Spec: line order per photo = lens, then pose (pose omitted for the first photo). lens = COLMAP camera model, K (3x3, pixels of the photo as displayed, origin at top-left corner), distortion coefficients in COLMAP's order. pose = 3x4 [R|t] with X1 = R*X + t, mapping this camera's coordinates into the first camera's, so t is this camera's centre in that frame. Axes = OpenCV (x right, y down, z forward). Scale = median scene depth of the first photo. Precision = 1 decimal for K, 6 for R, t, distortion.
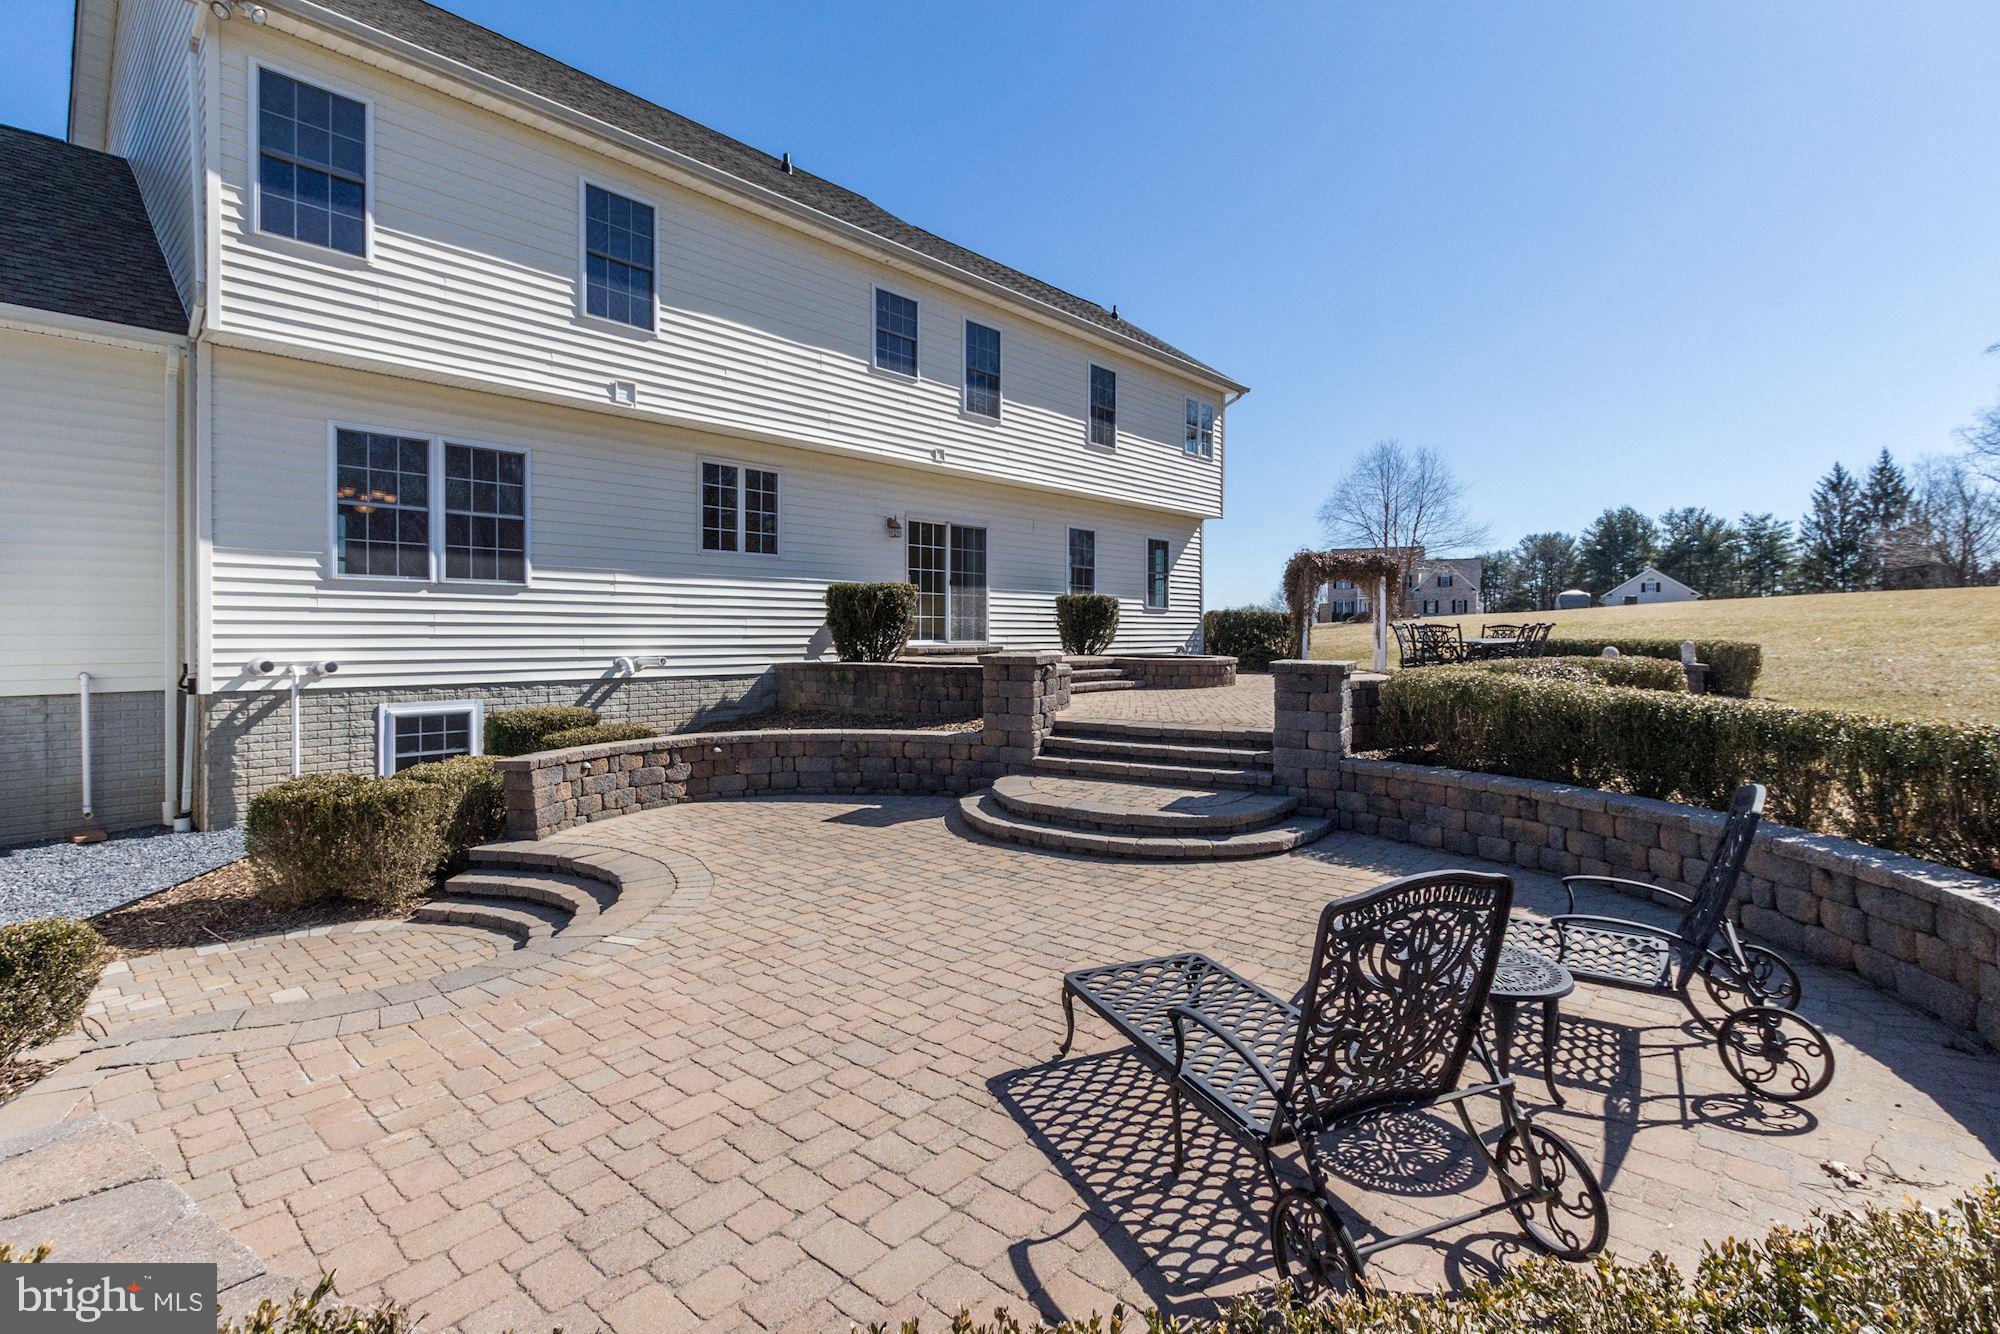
lens RADIAL K [[945.9, 0, 1000.4], [0, 945.9, 637.4], [0, 0, 1]] dist [0.004413, 0.000380]
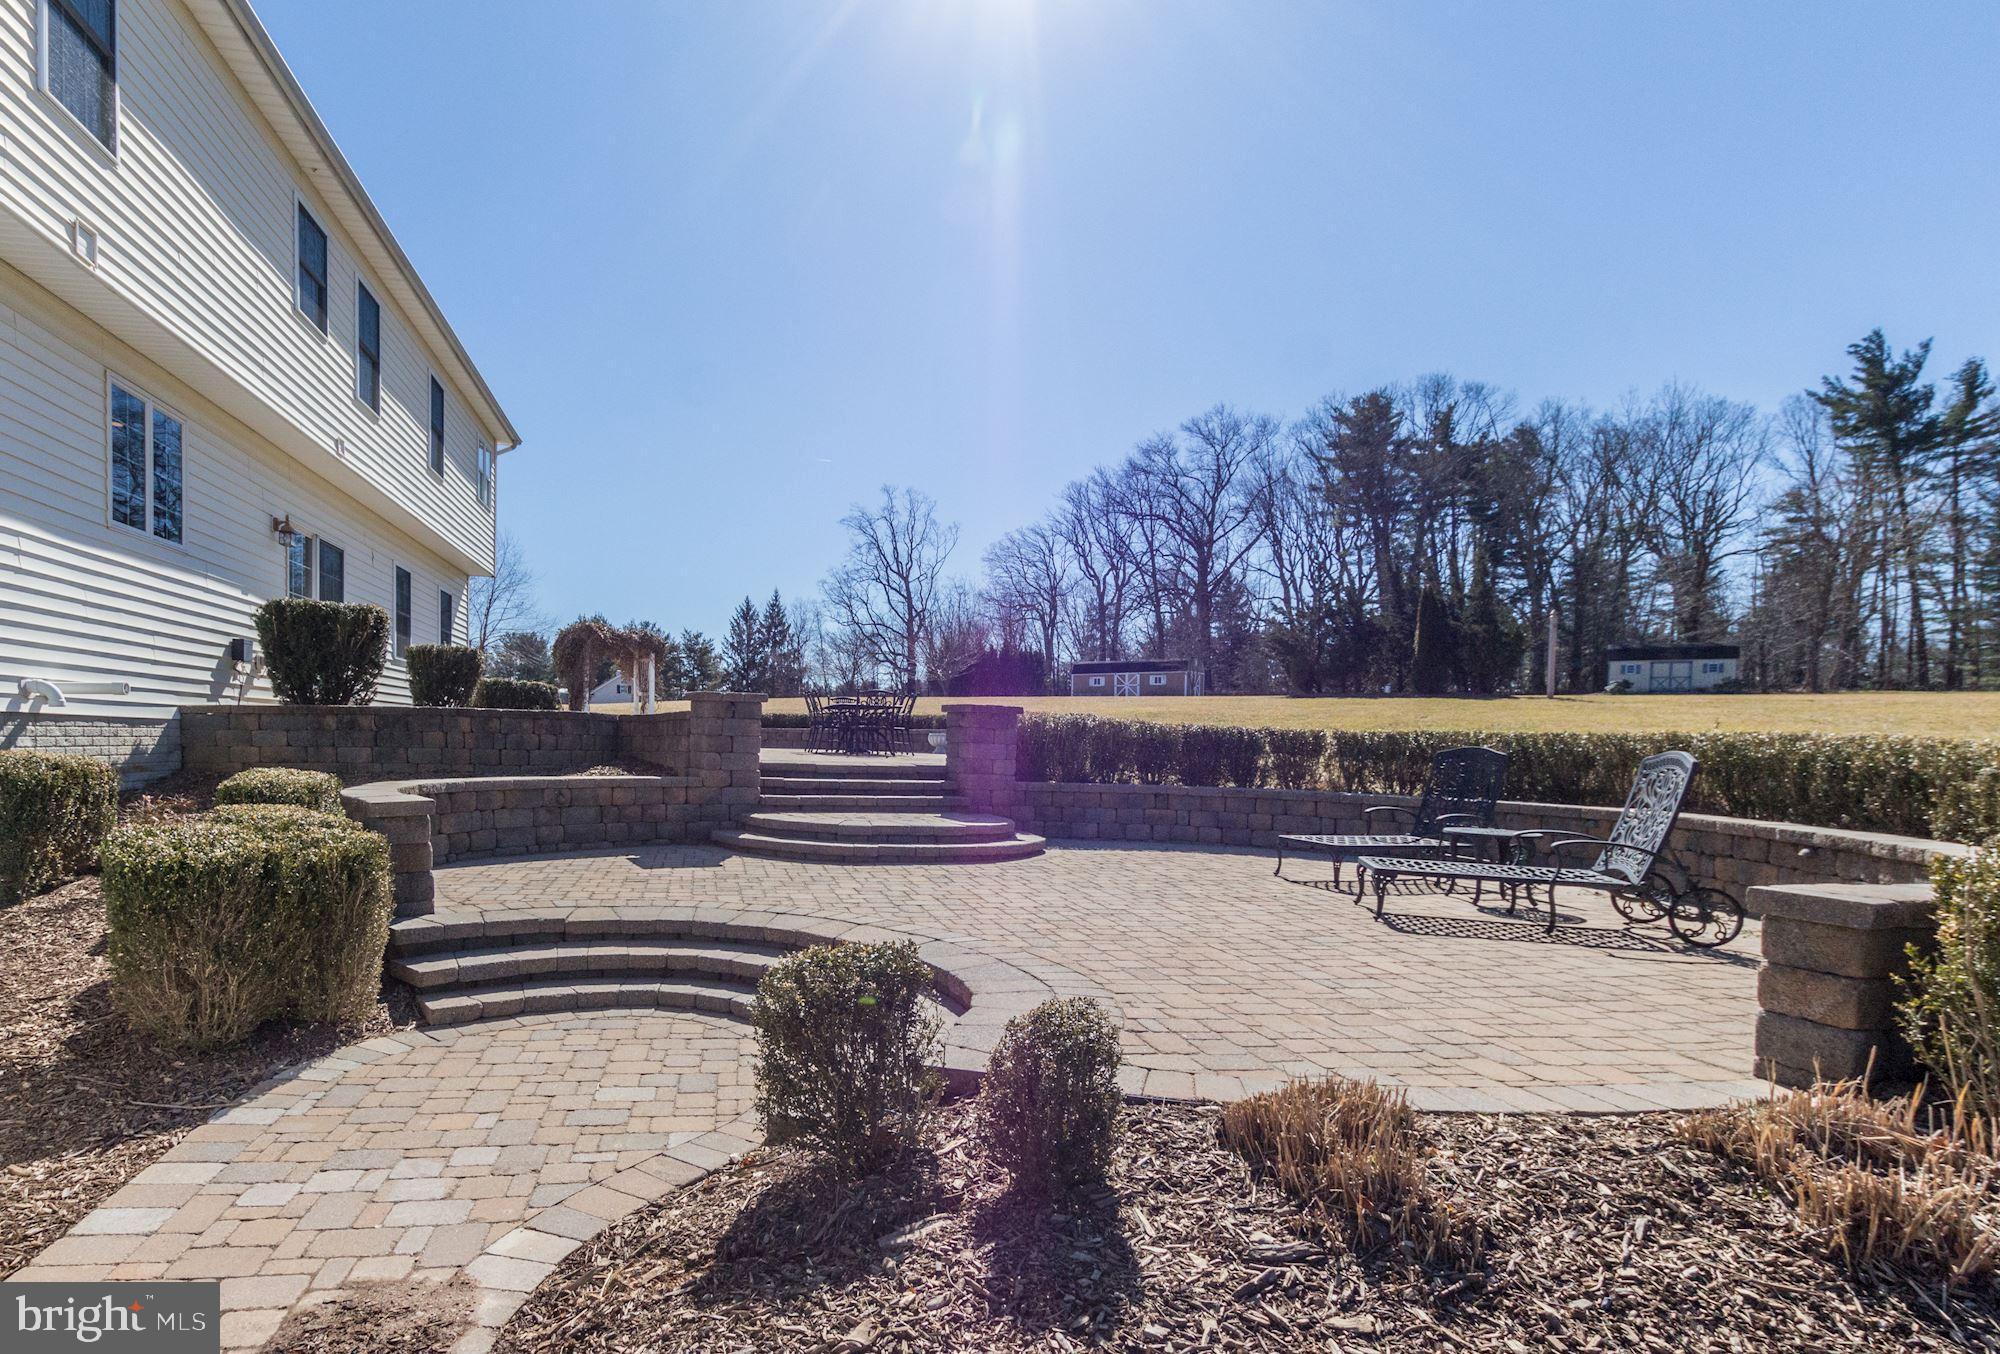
lens RADIAL K [[1046.7, 0, 834.3], [0, 1046.7, 760.6], [0, 0, 1]] dist [-0.002608, 0.007977]
pose [[0.652180, -0.001012, 0.758063, -0.492945], [-0.015875, 0.999762, 0.014993, 0.047712], [-0.757898, -0.021812, 0.652009, 0.152065]]
